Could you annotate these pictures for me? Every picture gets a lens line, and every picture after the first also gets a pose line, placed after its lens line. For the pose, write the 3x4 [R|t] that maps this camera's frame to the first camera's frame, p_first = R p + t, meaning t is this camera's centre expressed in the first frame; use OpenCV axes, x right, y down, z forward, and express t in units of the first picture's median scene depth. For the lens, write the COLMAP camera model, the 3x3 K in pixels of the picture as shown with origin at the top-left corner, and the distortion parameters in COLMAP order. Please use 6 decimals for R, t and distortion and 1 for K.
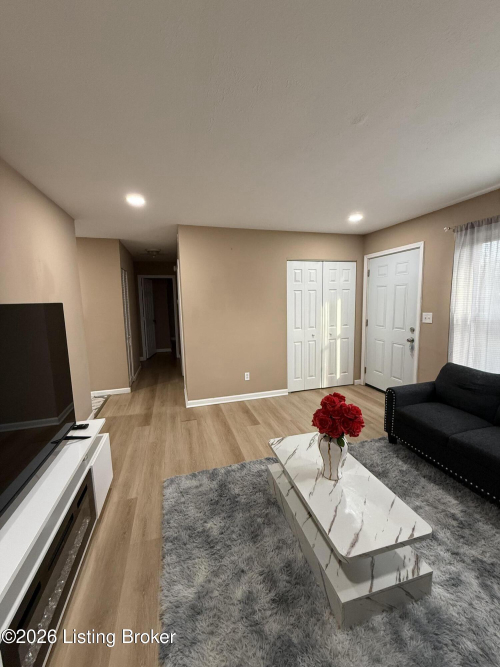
lens RADIAL K [[267.3, 0, 249.9], [0, 267.3, 333.8], [0, 0, 1]] dist [-0.000205, 0.000000]
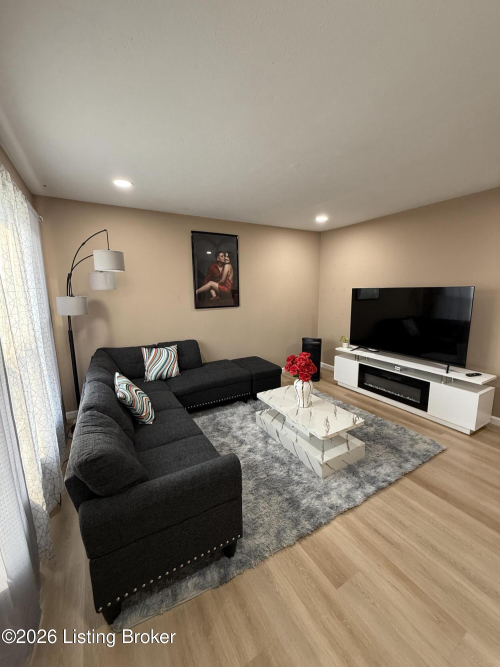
lens RADIAL K [[267.3, 0, 250.5], [0, 267.3, 335.3], [0, 0, 1]] dist [-0.000205, 0.000000]
pose [[-0.969594, 0.073557, -0.233403, 0.731147], [0.003893, 0.958272, 0.285831, -0.236224], [0.244688, 0.276231, -0.929421, 1.767541]]
